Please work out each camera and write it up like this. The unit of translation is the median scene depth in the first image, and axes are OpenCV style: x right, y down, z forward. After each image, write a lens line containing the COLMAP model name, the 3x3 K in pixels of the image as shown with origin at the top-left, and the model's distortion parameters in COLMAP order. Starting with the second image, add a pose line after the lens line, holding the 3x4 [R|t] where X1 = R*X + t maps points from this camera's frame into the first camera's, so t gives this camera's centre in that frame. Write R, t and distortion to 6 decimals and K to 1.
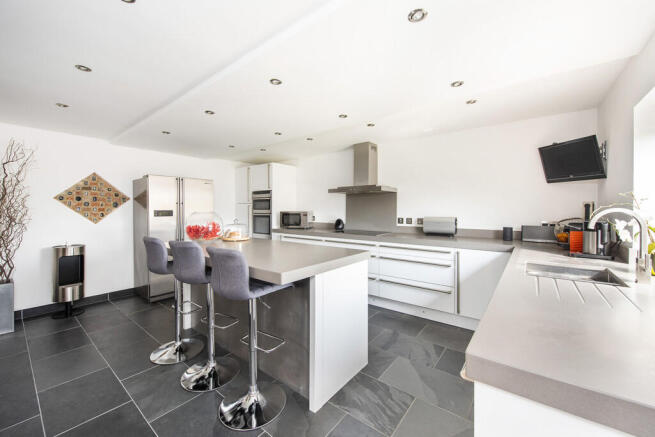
lens RADIAL K [[259.1, 0, 321.5], [0, 259.1, 216.7], [0, 0, 1]] dist [-0.002974, -0.000180]
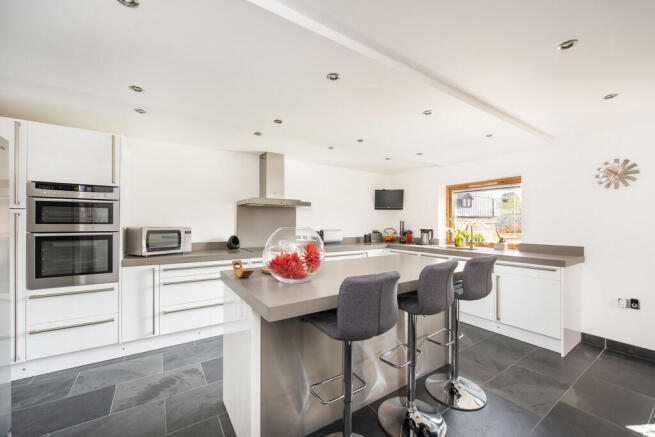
lens RADIAL K [[259.1, 0, 321.7], [0, 259.1, 220.5], [0, 0, 1]] dist [-0.002974, -0.000180]
pose [[0.315669, 0.010959, 0.948806, -0.558321], [0.025523, 0.999473, -0.020036, -0.013291], [-0.948526, 0.030541, 0.315224, 0.443689]]
